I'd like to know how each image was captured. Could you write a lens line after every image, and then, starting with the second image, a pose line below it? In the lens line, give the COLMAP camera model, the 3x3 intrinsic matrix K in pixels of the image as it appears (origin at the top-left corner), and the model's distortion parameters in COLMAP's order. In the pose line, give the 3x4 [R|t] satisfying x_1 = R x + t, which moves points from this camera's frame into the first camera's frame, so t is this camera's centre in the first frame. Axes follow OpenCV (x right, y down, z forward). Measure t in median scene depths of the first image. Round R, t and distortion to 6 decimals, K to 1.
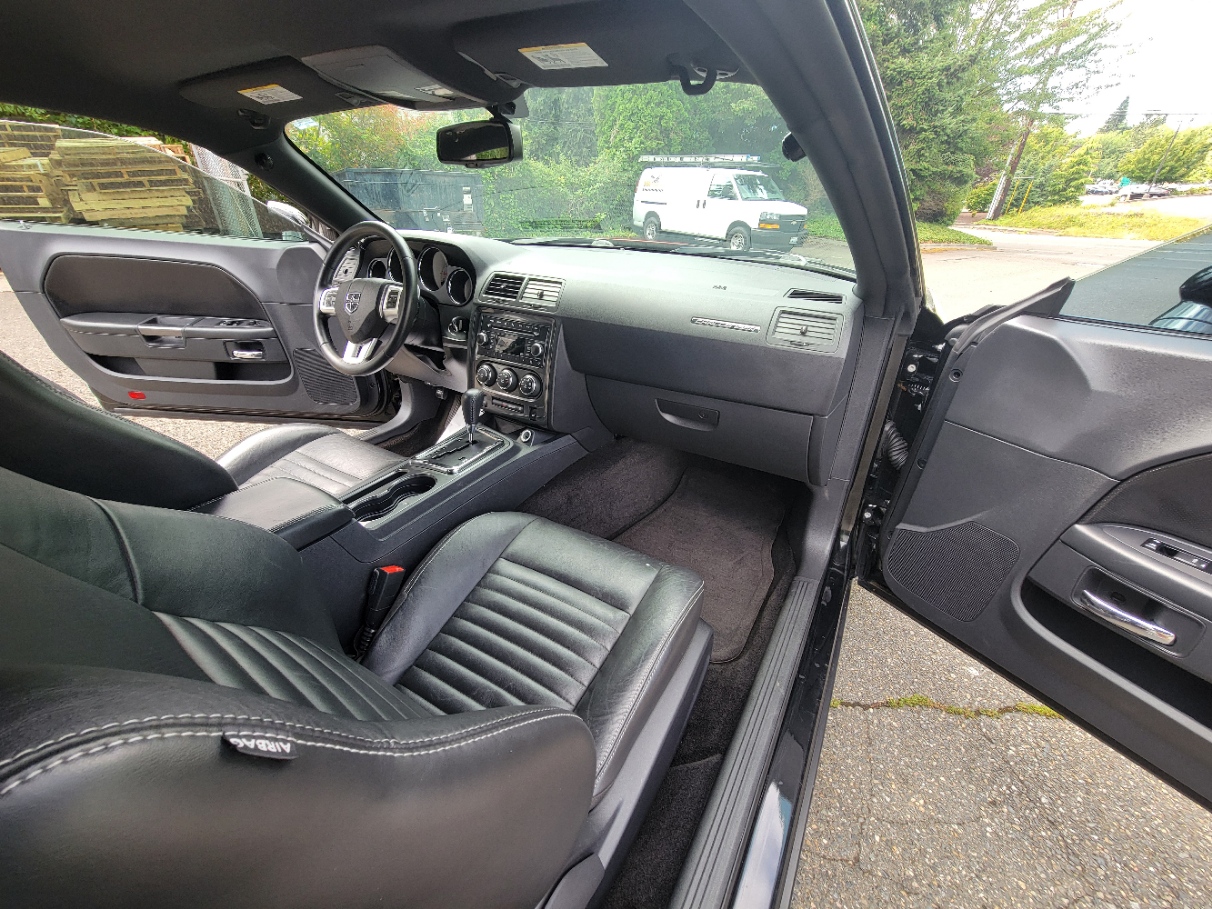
lens RADIAL K [[495.4, 0, 606.0], [0, 495.4, 454.5], [0, 0, 1]] dist [0.000712, -0.000020]
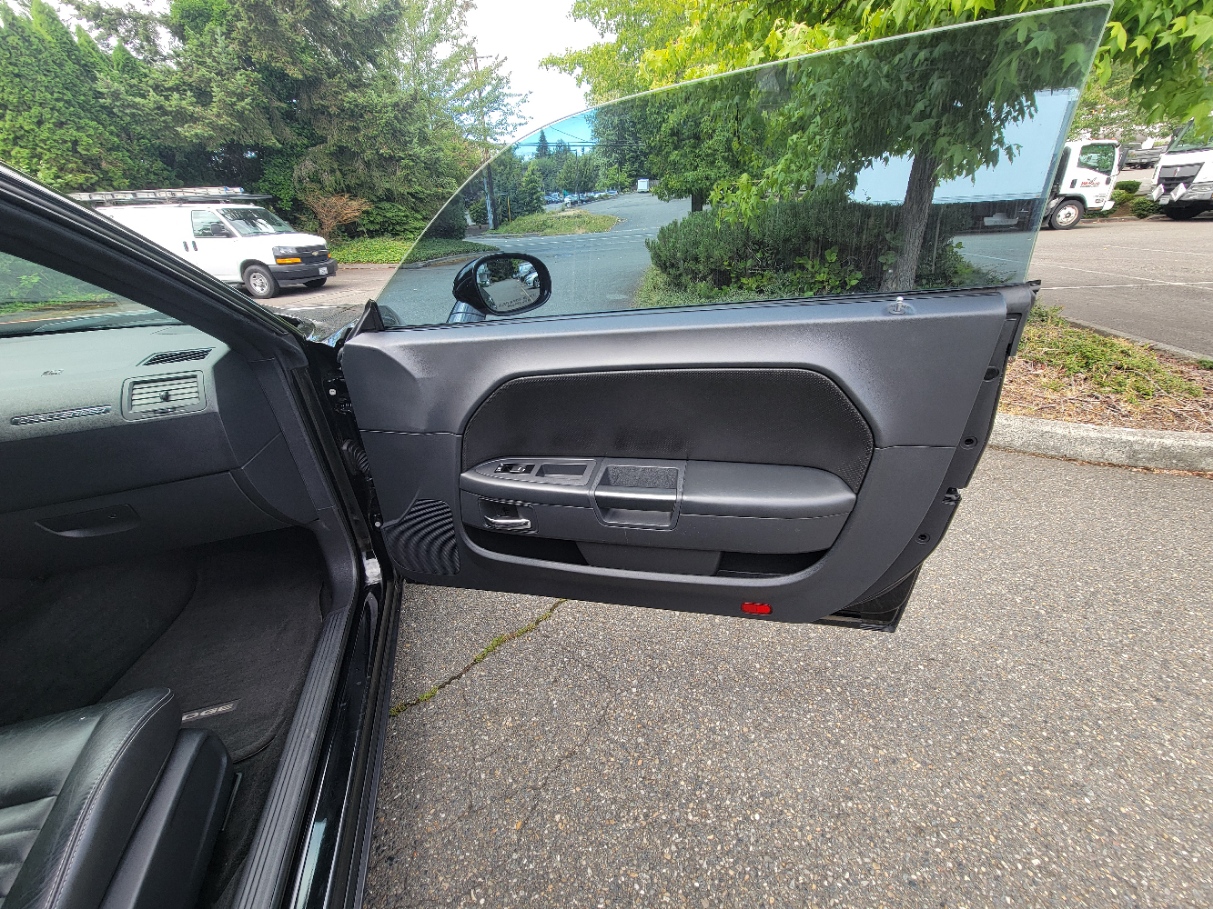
lens RADIAL K [[495.9, 0, 606.5], [0, 495.9, 454.5], [0, 0, 1]] dist [-0.005556, 0.002646]
pose [[0.686717, -0.377157, 0.621427, 0.023378], [0.400423, 0.909746, 0.109650, 0.005897], [-0.606697, 0.173535, 0.775761, -0.015722]]
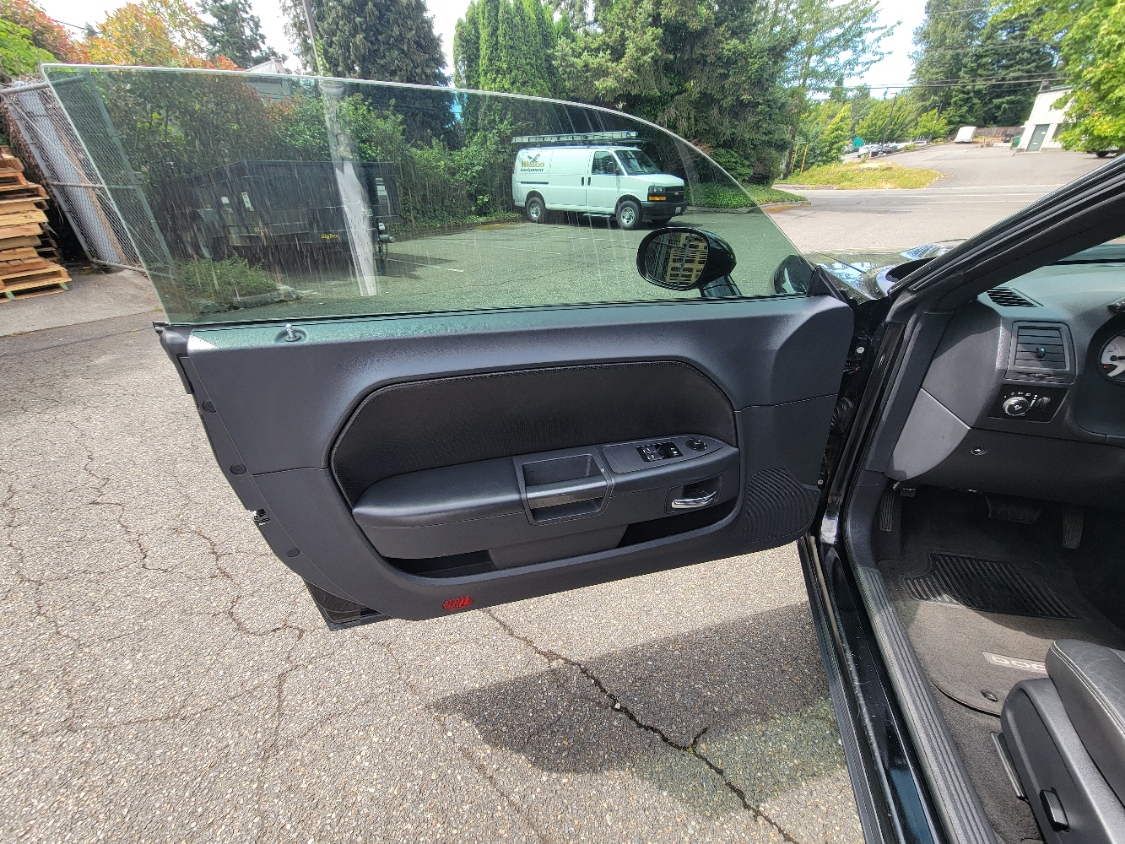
lens RADIAL K [[460.5, 0, 562.5], [0, 460.5, 422.0], [0, 0, 1]] dist [-0.000530, 0.000243]
pose [[0.969147, -0.158409, 0.188841, -0.119599], [0.156124, 0.987368, 0.027014, -0.041328], [-0.190734, 0.003302, 0.981636, 0.065097]]
